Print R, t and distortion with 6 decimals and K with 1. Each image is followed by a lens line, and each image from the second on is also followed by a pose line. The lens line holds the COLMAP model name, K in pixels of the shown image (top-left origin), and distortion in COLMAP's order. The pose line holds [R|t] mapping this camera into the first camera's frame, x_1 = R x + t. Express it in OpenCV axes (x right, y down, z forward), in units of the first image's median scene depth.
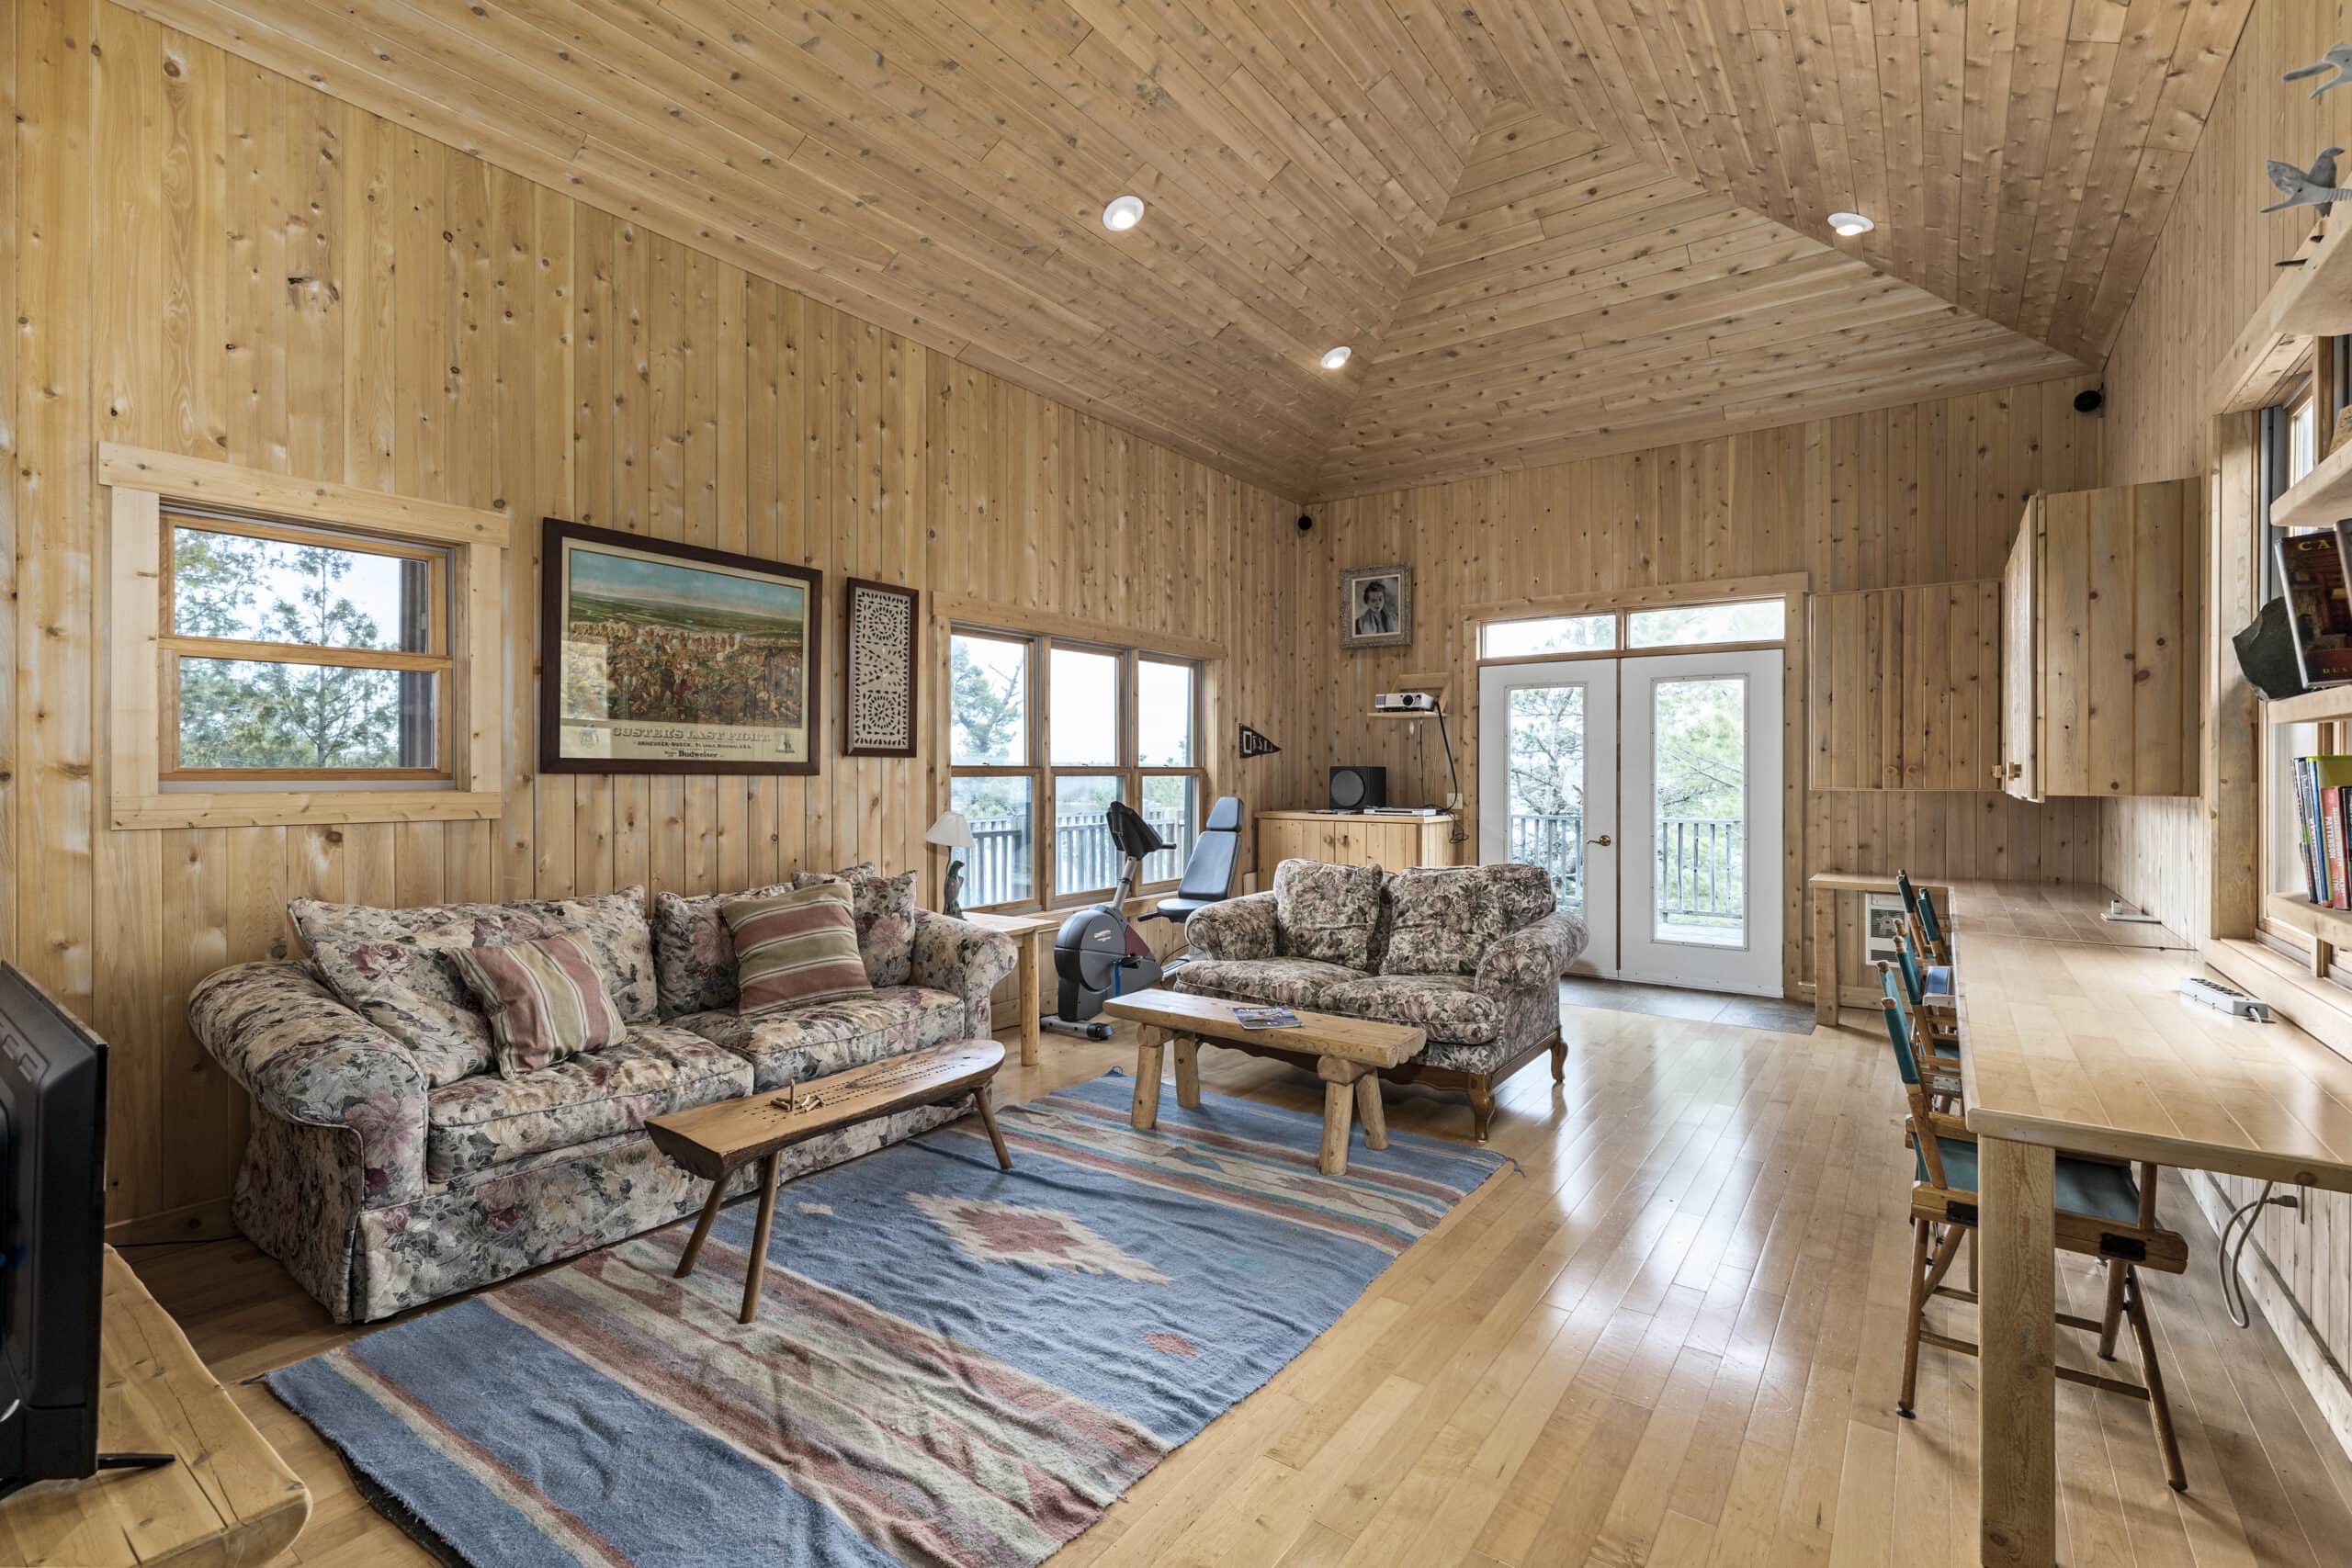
lens RADIAL K [[1056.3, 0, 1182.7], [0, 1056.3, 773.7], [0, 0, 1]] dist [0.003560, -0.000252]
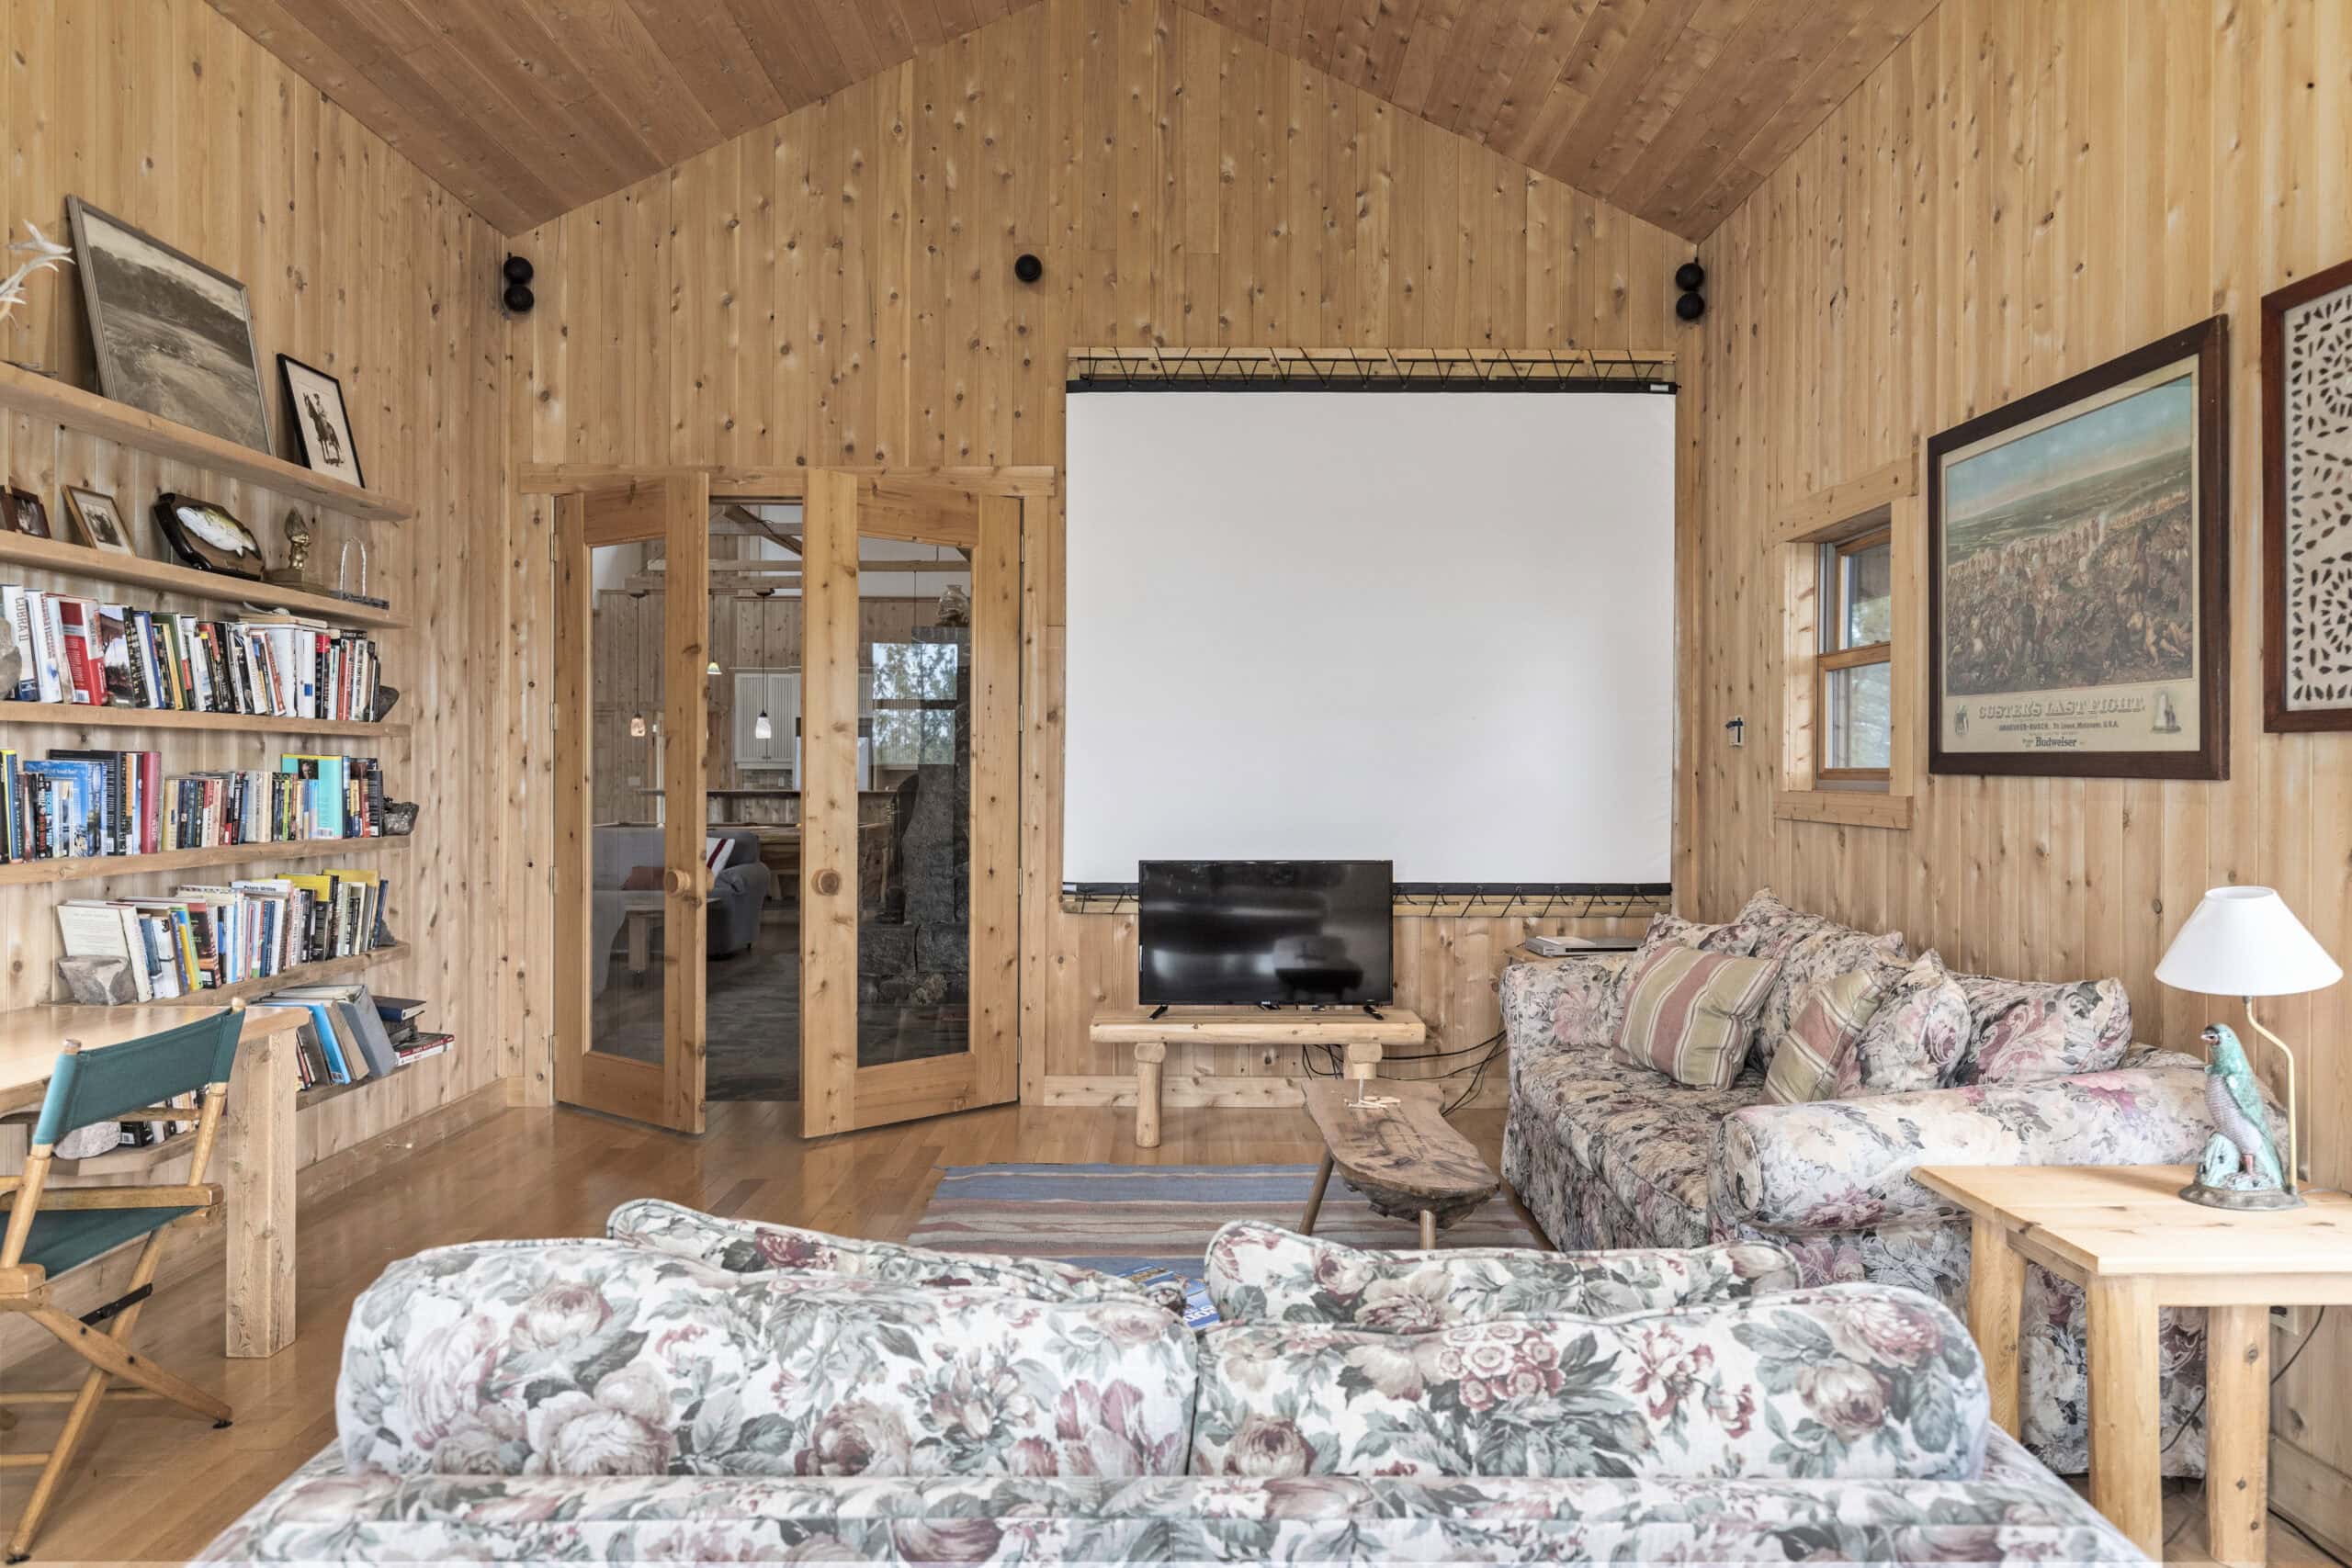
lens RADIAL K [[1533.4, 0, 1177.3], [0, 1533.4, 777.1], [0, 0, 1]] dist [0.000657, 0.000242]
pose [[-0.816450, 0.002462, -0.577411, 0.415893], [-0.000192, 0.999990, 0.004536, -0.002627], [0.577416, 0.003814, -0.816441, 1.382873]]
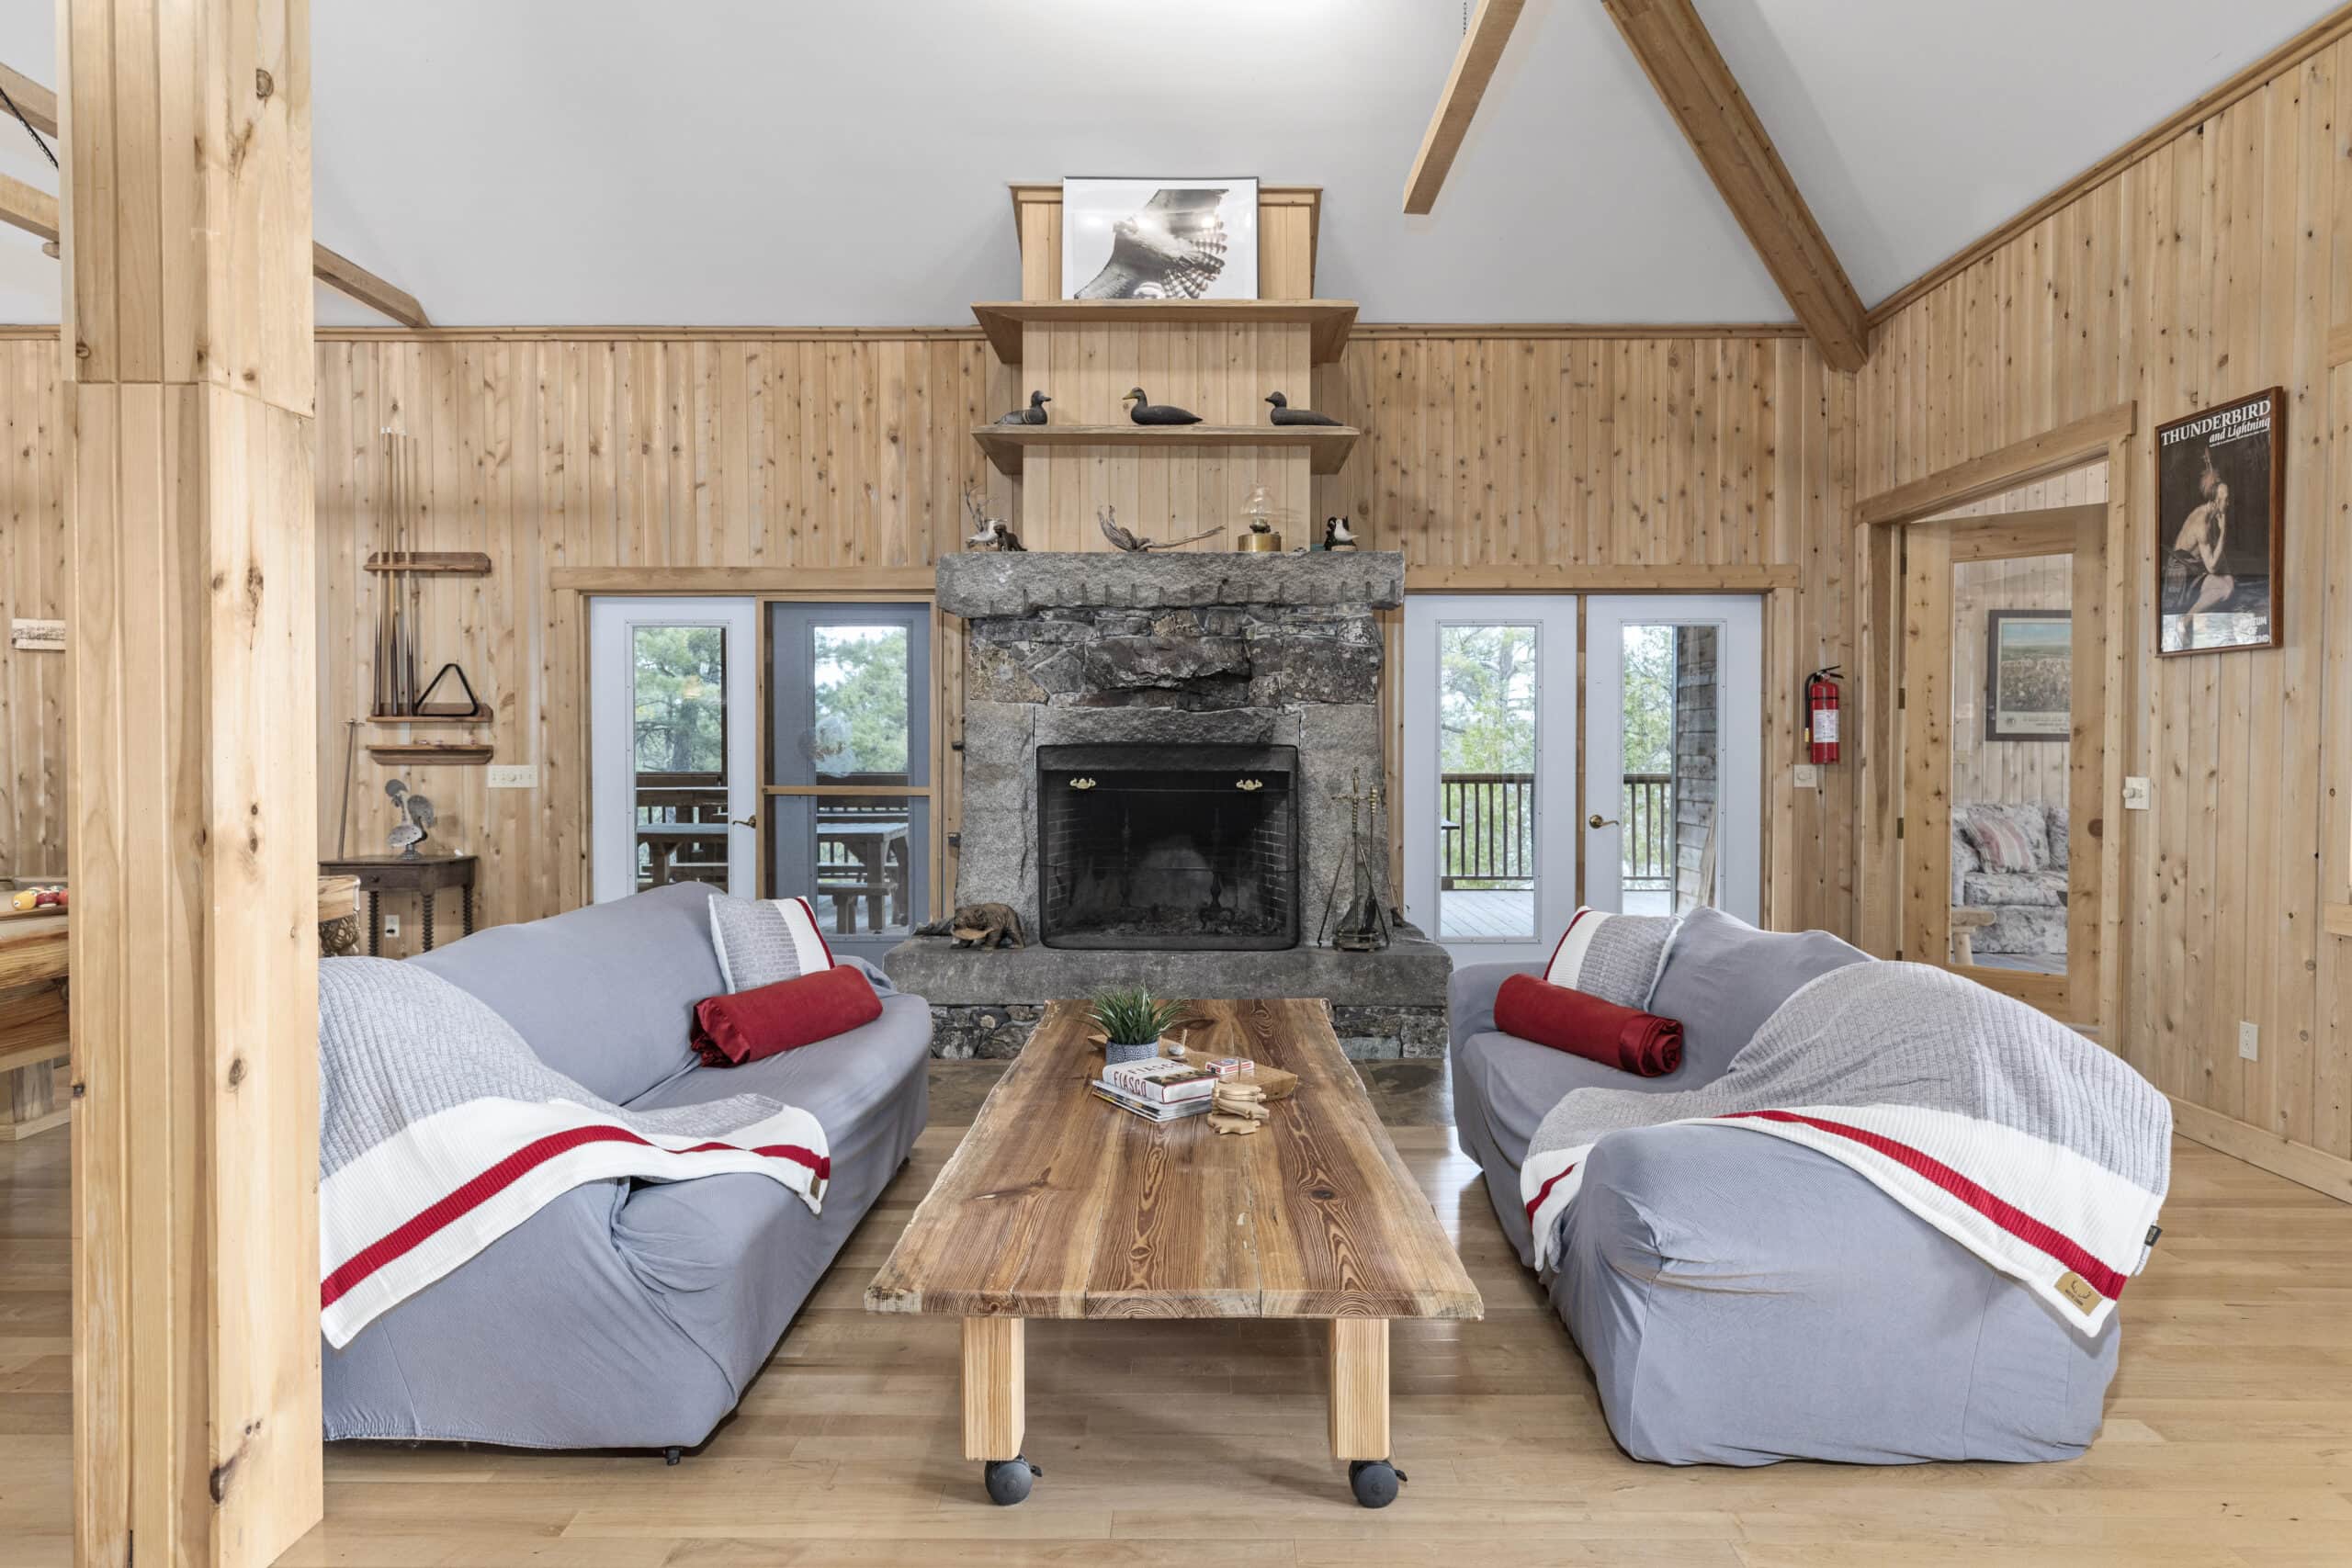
lens RADIAL K [[1367.1, 0, 1191.3], [0, 1367.1, 772.8], [0, 0, 1]] dist [0.001050, 0.001333]
pose [[0.572762, 0.016793, -0.819550, 0.542948], [0.000309, 0.999786, 0.020703, 0.004637], [0.819722, -0.012111, 0.572634, -1.437350]]
